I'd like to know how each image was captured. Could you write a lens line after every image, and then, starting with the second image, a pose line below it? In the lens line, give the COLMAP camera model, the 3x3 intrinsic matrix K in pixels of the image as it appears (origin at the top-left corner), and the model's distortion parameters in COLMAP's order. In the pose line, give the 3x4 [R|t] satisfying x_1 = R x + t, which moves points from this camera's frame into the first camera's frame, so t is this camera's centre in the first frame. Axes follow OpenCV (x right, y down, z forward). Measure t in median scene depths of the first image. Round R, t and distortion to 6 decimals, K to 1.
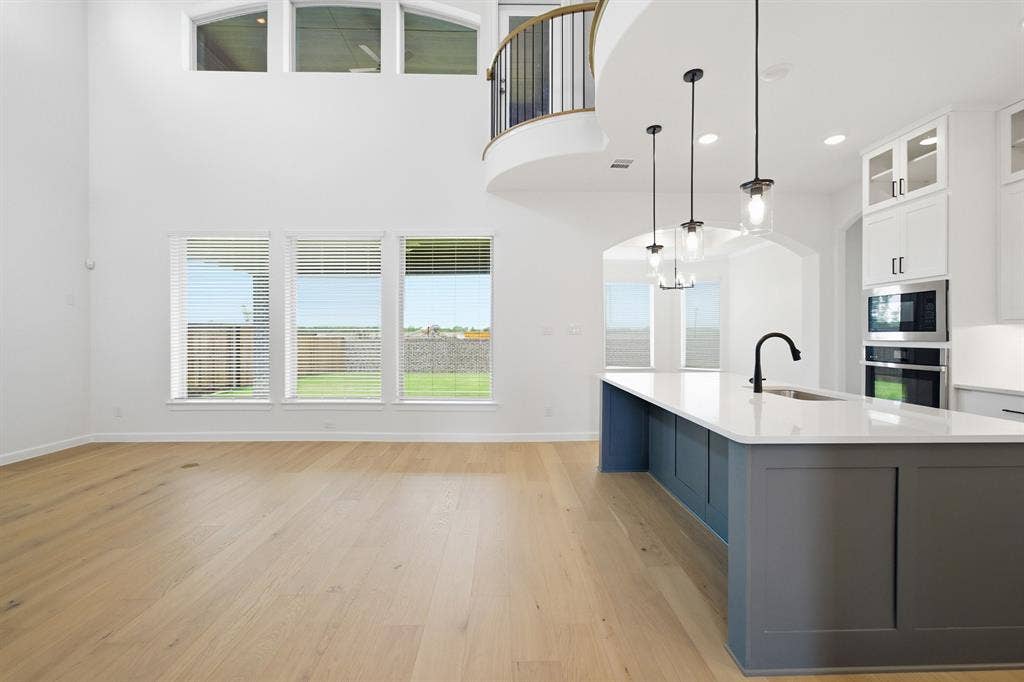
lens RADIAL K [[432.4, 0, 512.9], [0, 432.4, 338.5], [0, 0, 1]] dist [0.001626, -0.000028]
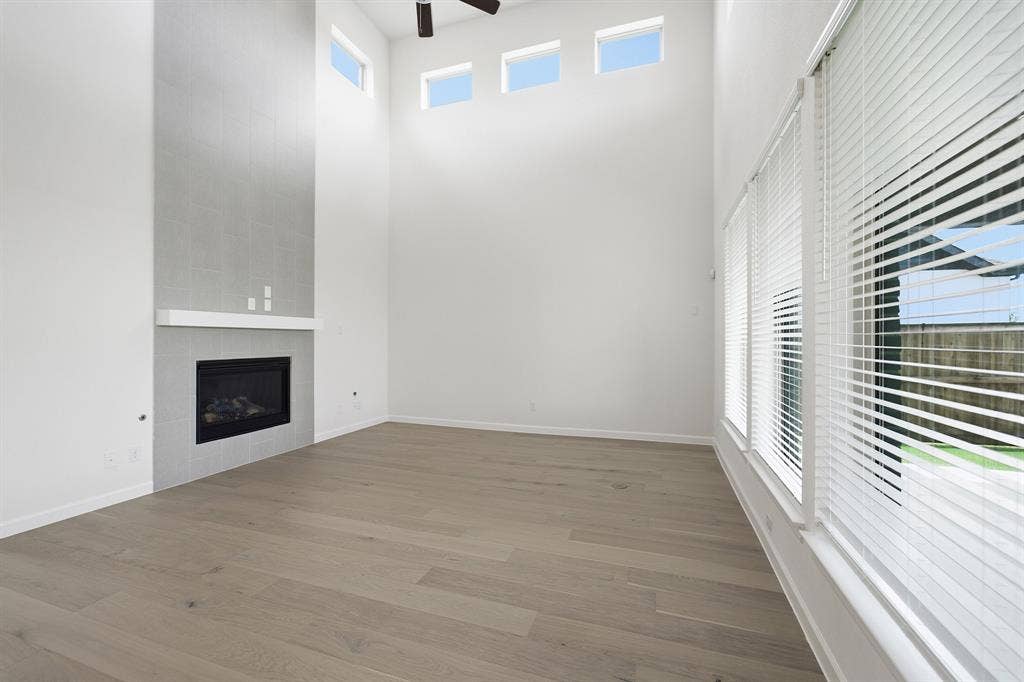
lens RADIAL K [[424.2, 0, 512.0], [0, 424.2, 341.0], [0, 0, 1]] dist [0.000862, 0.000185]
pose [[-0.356892, 0.004951, -0.934133, 0.220838], [-0.008591, 0.999926, 0.008582, -0.027936], [0.934106, 0.011088, -0.356823, 1.308410]]
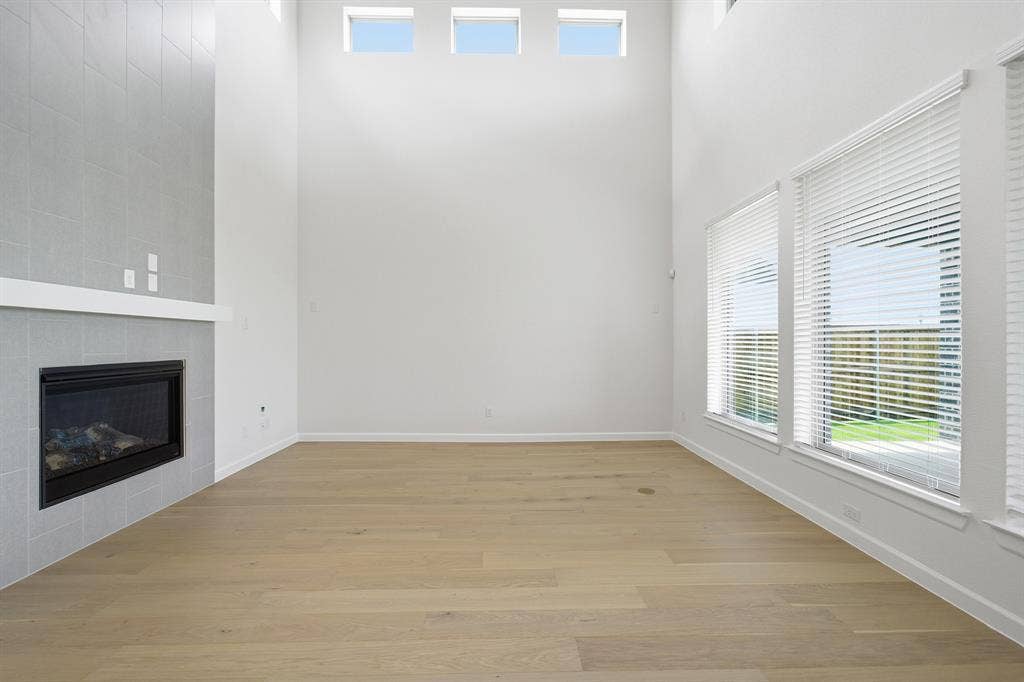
lens RADIAL K [[432.4, 0, 512.9], [0, 432.4, 338.5], [0, 0, 1]] dist [0.001626, -0.000028]
pose [[-0.008136, -0.001469, -0.999966, 0.141274], [-0.007617, 0.999970, -0.001407, -0.009651], [0.999938, 0.007606, -0.008147, 0.866656]]
